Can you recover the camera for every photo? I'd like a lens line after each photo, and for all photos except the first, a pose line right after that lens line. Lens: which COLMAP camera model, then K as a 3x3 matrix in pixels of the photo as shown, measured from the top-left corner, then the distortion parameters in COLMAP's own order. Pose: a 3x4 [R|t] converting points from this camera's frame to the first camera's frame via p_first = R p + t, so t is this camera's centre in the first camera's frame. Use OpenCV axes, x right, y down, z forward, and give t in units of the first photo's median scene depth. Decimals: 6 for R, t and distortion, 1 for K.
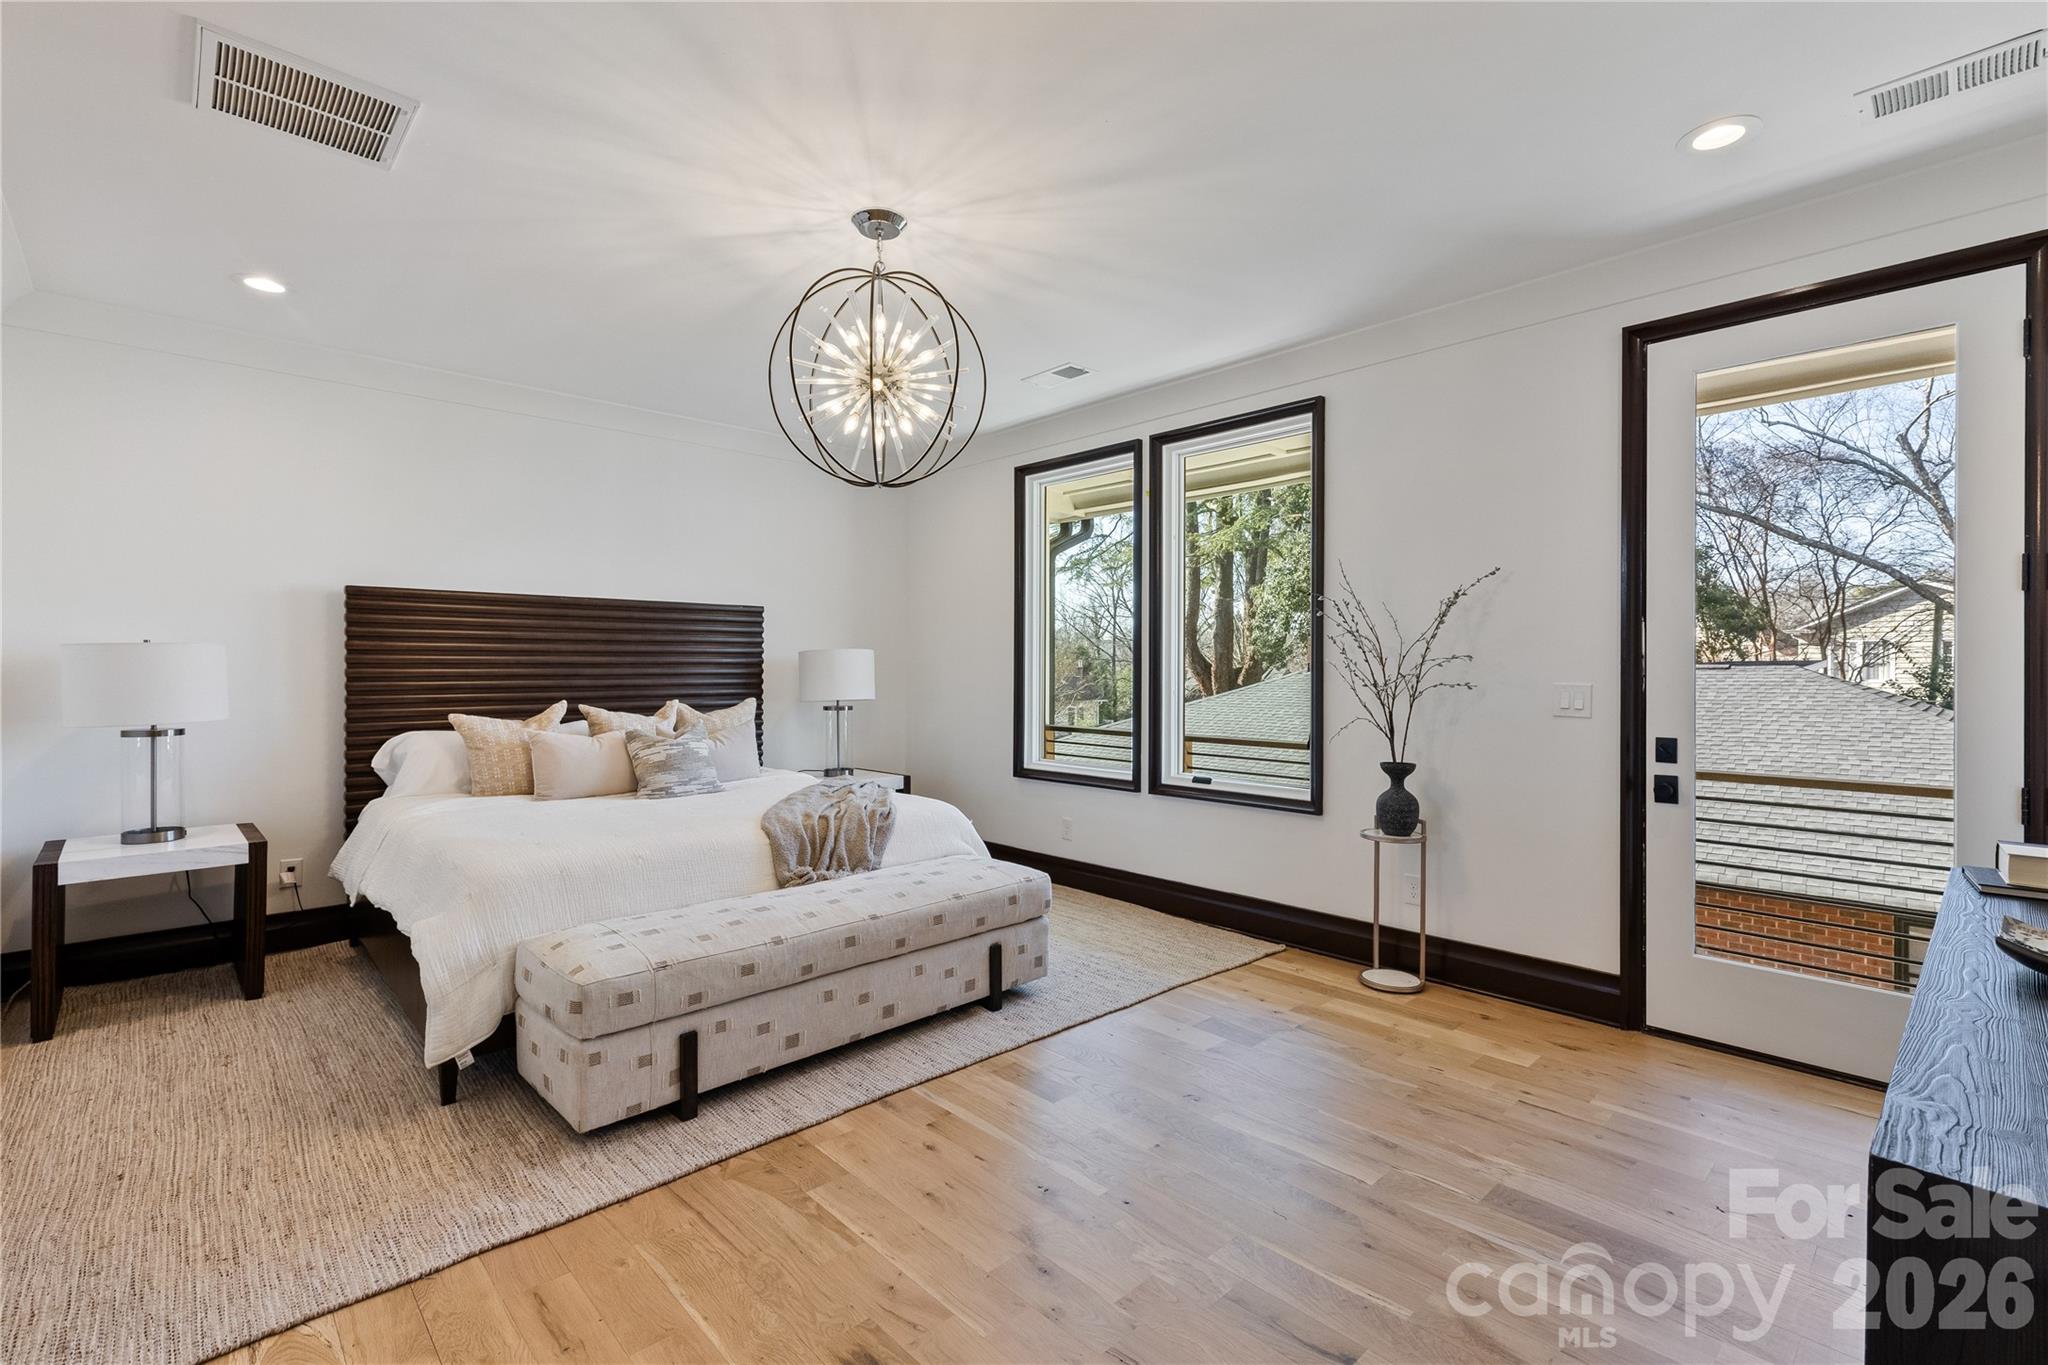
lens RADIAL K [[925.3, 0, 1033.0], [0, 925.3, 675.8], [0, 0, 1]] dist [0.012963, 0.001927]
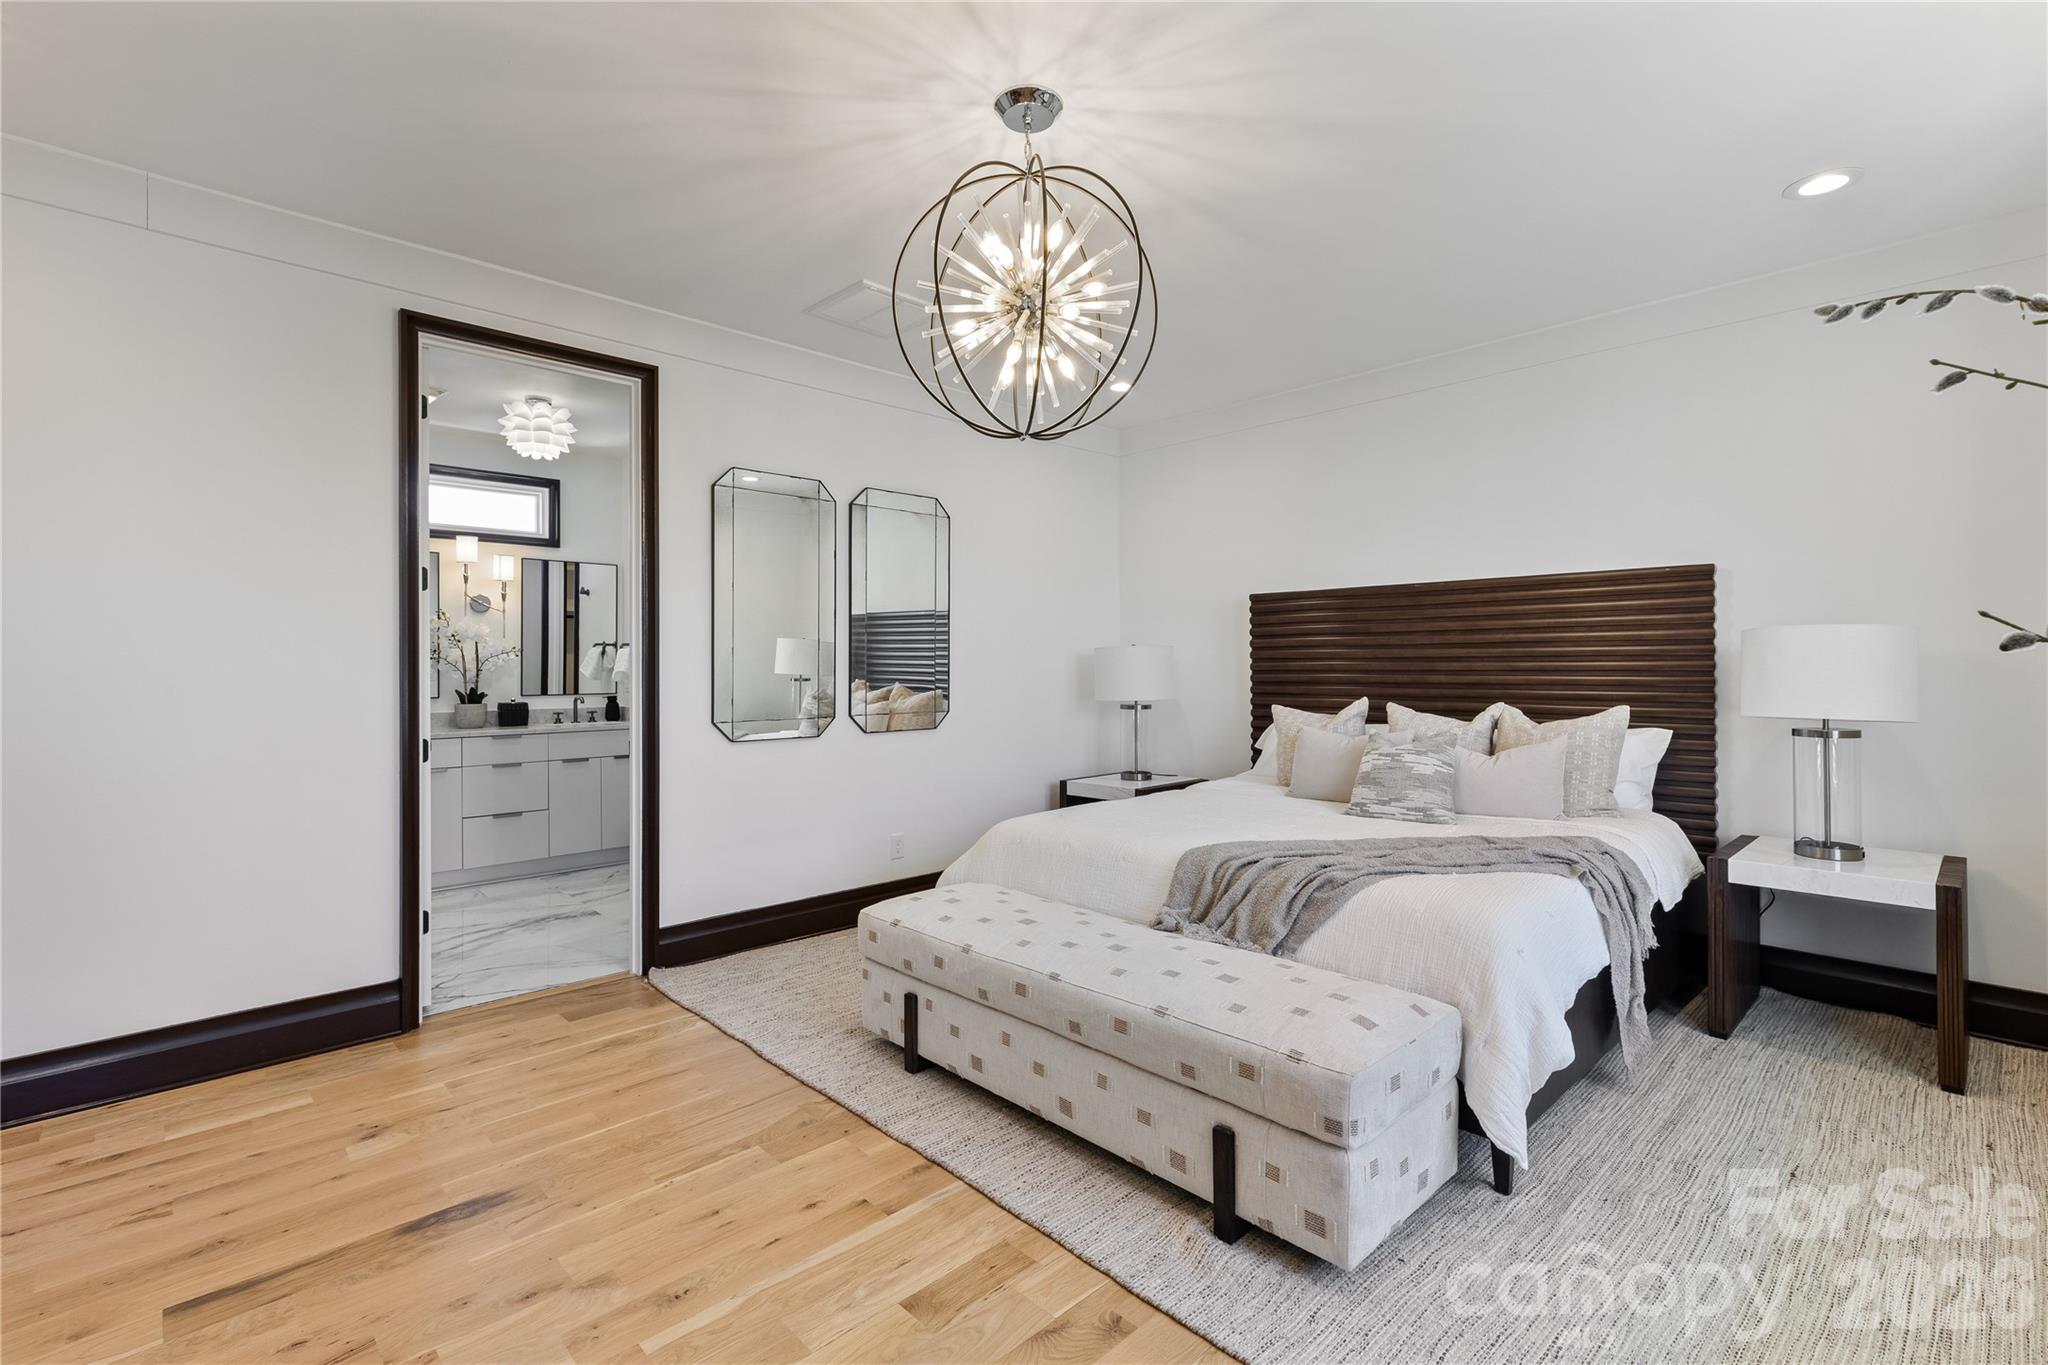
lens RADIAL K [[925.3, 0, 1032.9], [0, 925.3, 673.3], [0, 0, 1]] dist [0.012963, 0.001927]
pose [[-0.004348, 0.012369, -0.999914, 0.531495], [-0.002897, 0.999919, 0.012381, -0.009772], [0.999986, 0.002950, -0.004312, 0.836086]]
